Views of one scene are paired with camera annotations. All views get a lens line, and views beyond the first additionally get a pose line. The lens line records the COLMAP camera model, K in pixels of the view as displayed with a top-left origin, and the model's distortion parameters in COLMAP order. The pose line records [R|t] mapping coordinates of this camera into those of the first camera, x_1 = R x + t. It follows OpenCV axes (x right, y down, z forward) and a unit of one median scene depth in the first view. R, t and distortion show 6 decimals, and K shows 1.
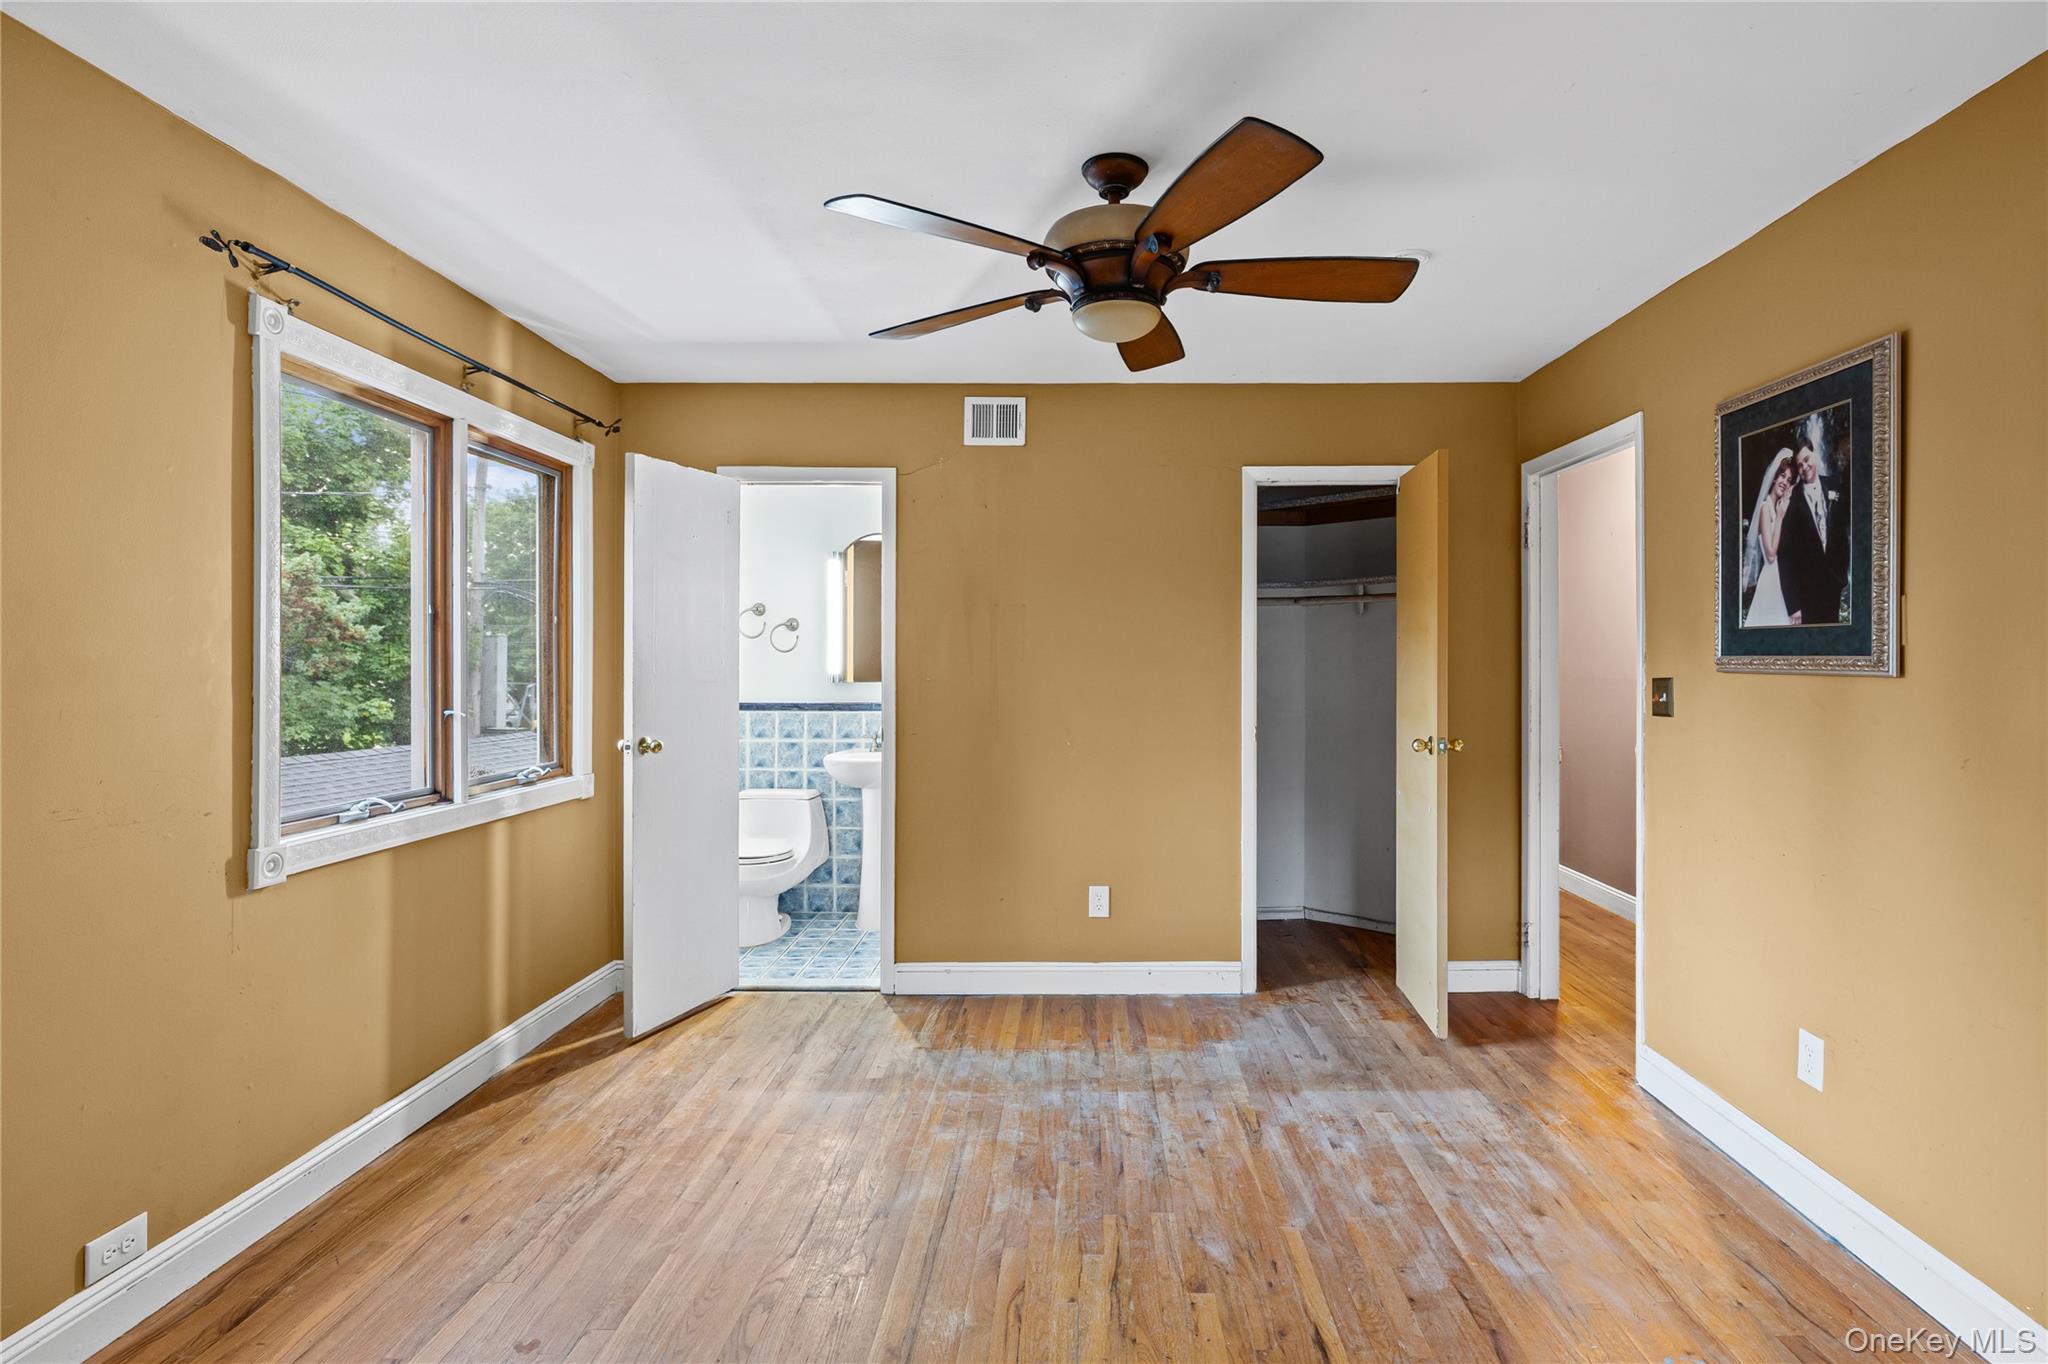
lens RADIAL K [[1064.4, 0, 1089.7], [0, 1064.4, 646.7], [0, 0, 1]] dist [-0.004759, -0.000962]
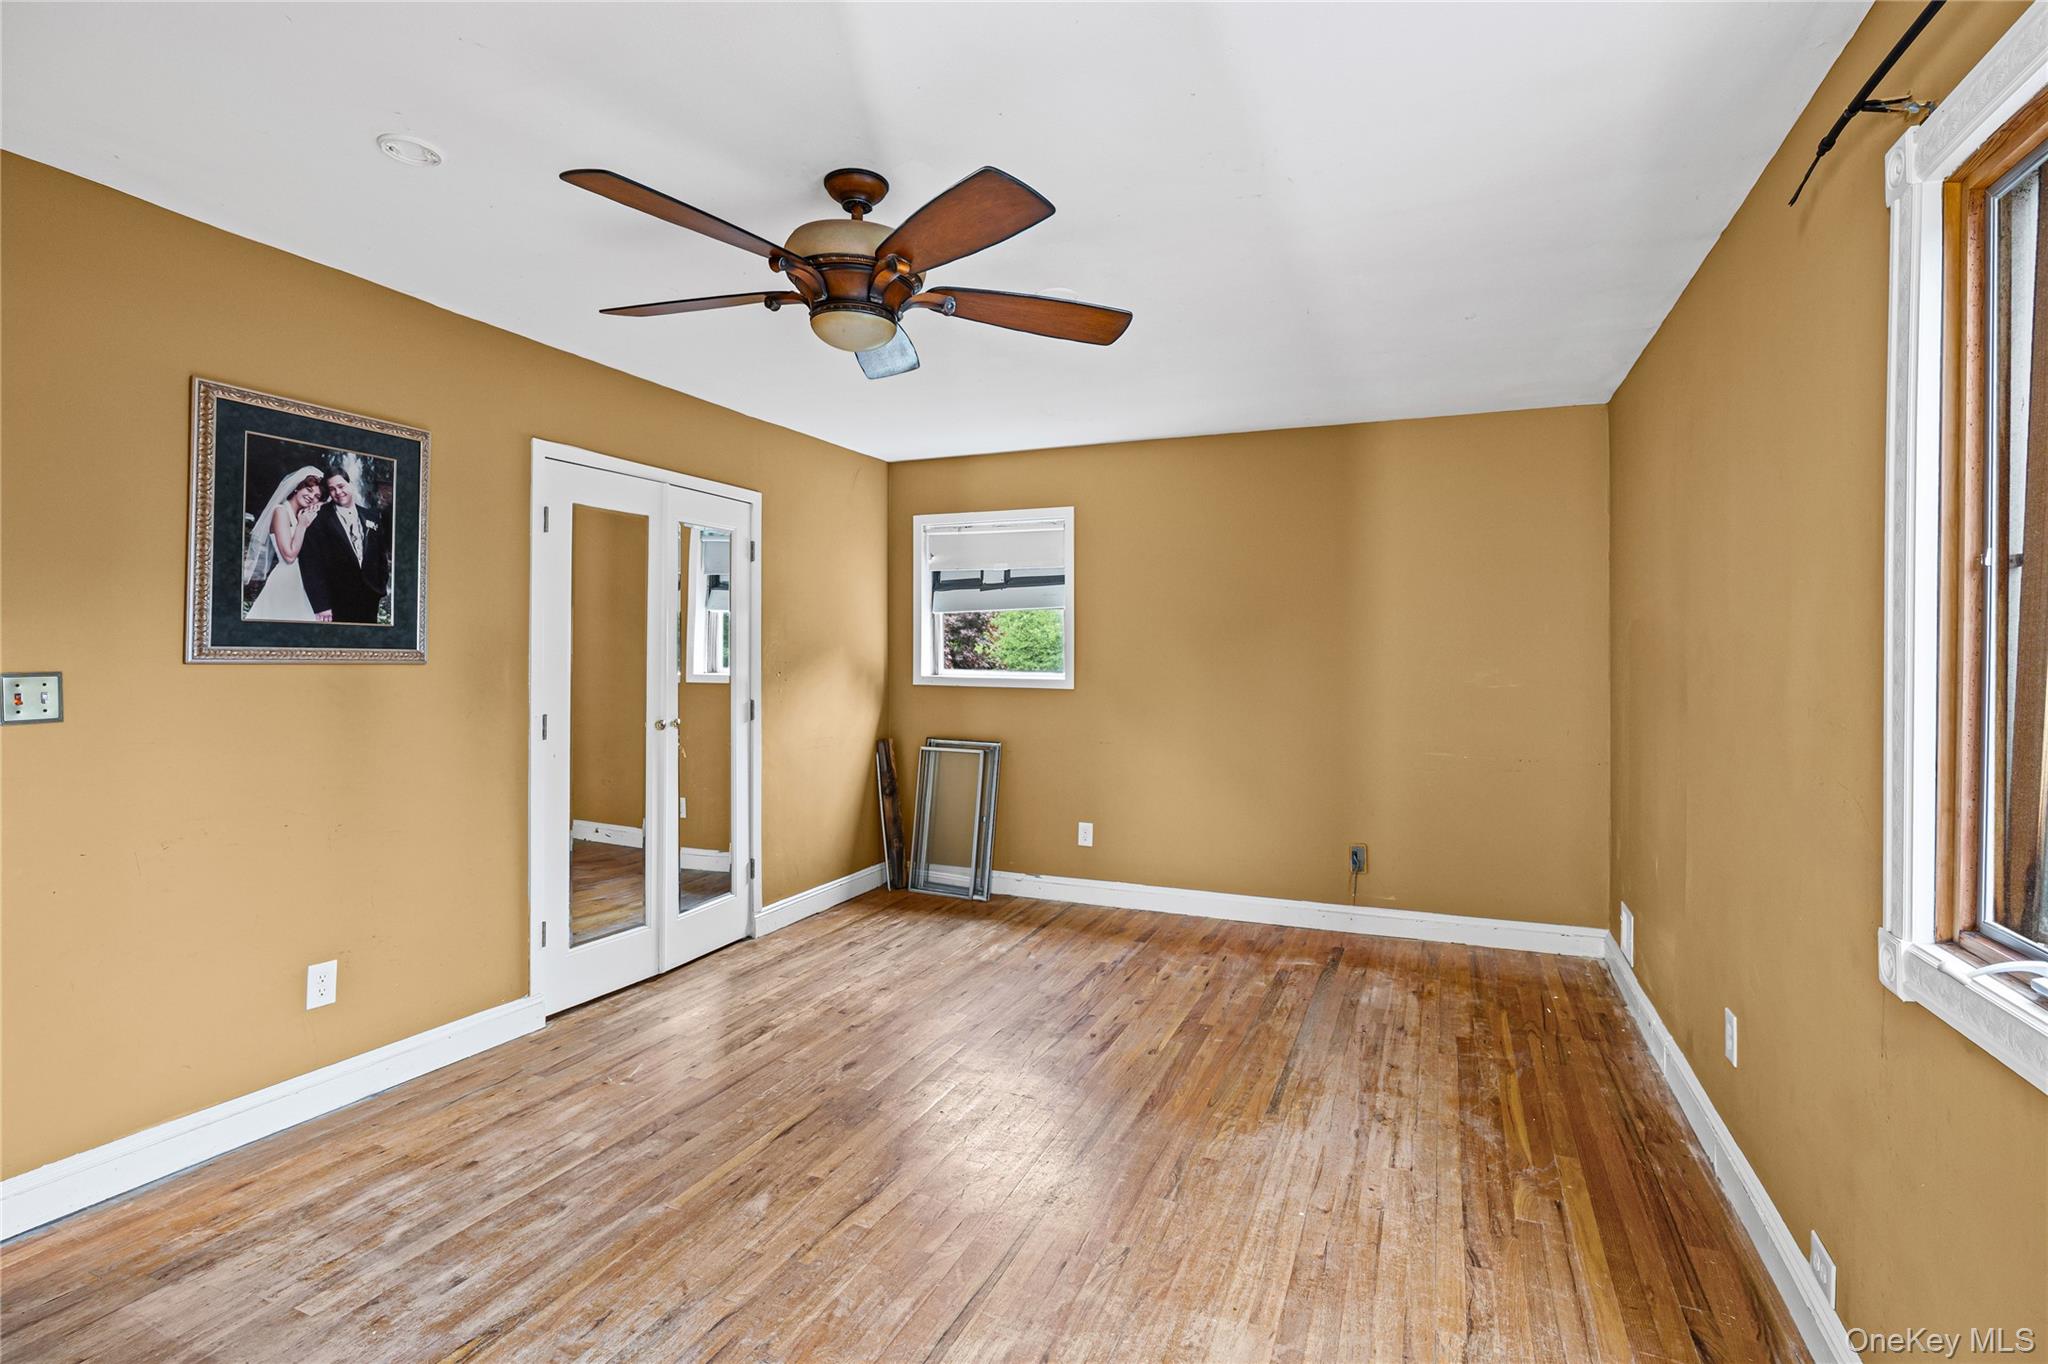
lens RADIAL K [[959.1, 0, 1023.0], [0, 959.1, 673.2], [0, 0, 1]] dist [-0.005824, -0.000190]
pose [[-0.919326, -0.012815, 0.393289, -0.448900], [-0.012402, 0.999917, 0.003592, 0.022195], [-0.393302, -0.001575, -0.919408, 1.605101]]
